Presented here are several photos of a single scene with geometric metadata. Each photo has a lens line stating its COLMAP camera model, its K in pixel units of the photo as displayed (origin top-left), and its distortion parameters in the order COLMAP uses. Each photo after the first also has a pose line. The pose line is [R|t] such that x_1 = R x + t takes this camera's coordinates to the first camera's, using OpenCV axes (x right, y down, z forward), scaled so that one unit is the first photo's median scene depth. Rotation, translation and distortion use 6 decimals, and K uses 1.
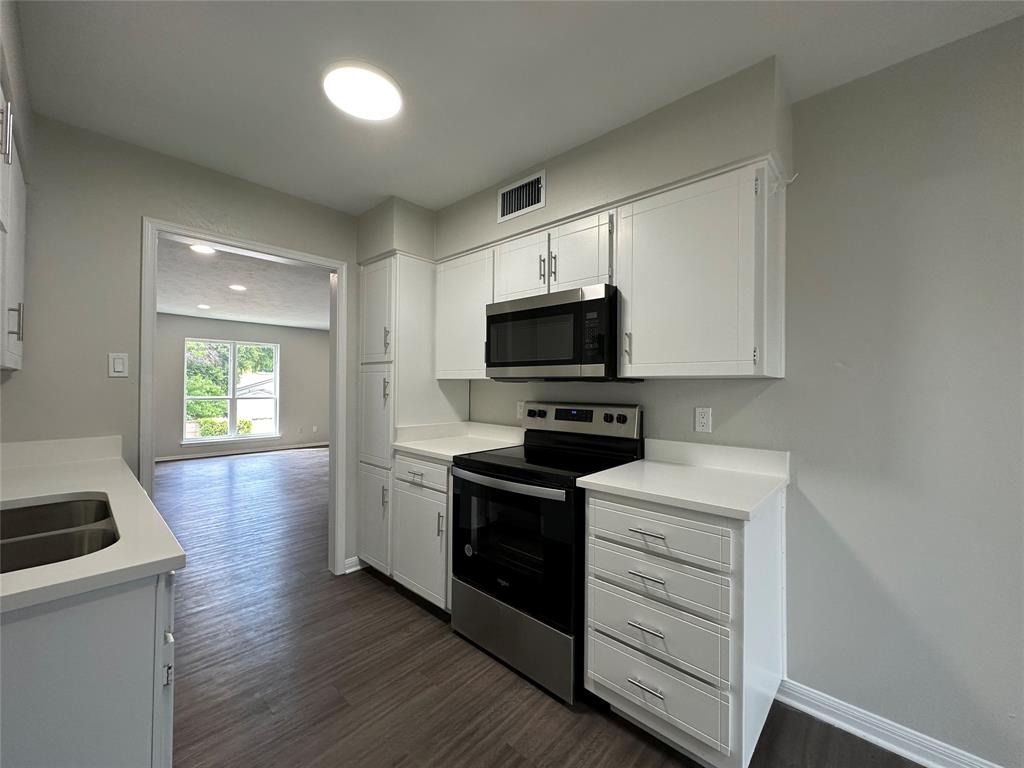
lens RADIAL K [[406.9, 0, 517.7], [0, 406.9, 381.9], [0, 0, 1]] dist [-0.005775, 0.000796]
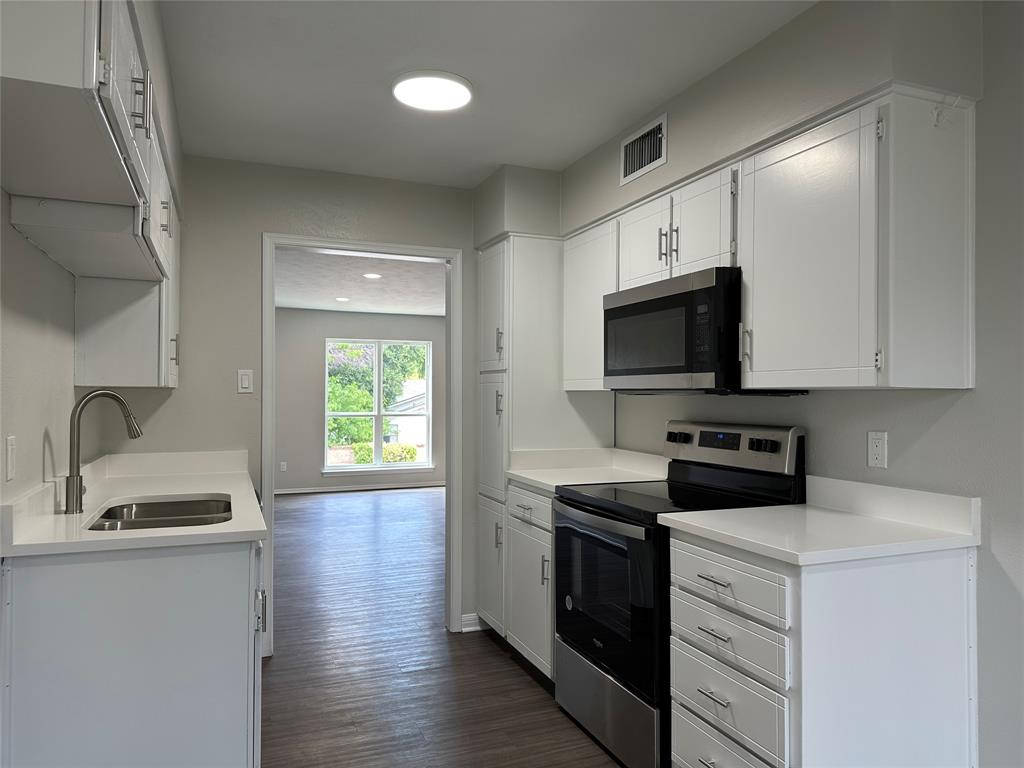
lens RADIAL K [[712.3, 0, 522.5], [0, 712.3, 384.4], [0, 0, 1]] dist [0.055195, -0.069291]
pose [[0.904837, -0.011831, -0.425595, 0.384276], [0.008872, 0.999921, -0.008934, -0.009906], [0.425667, 0.004308, 0.904870, -0.315032]]
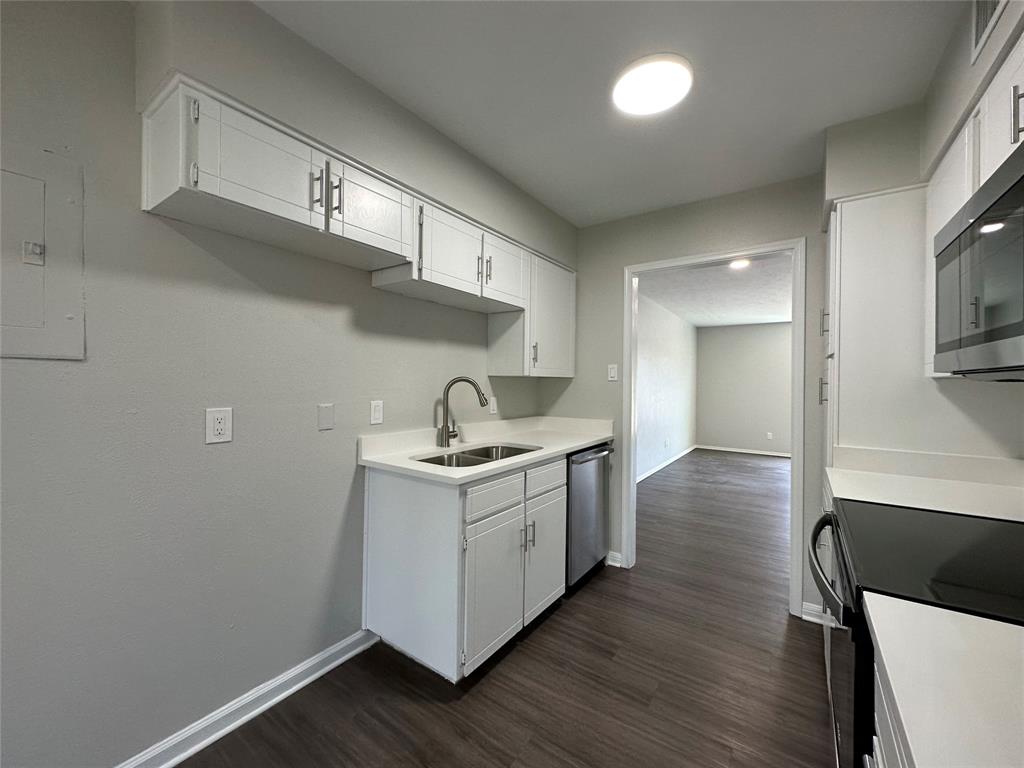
lens RADIAL K [[406.9, 0, 511.6], [0, 406.9, 383.2], [0, 0, 1]] dist [-0.005775, 0.000796]
pose [[0.120711, -0.007487, -0.992660, 0.406434], [0.000236, 0.999972, -0.007514, 0.007000], [0.992688, 0.000672, 0.120709, 0.411052]]
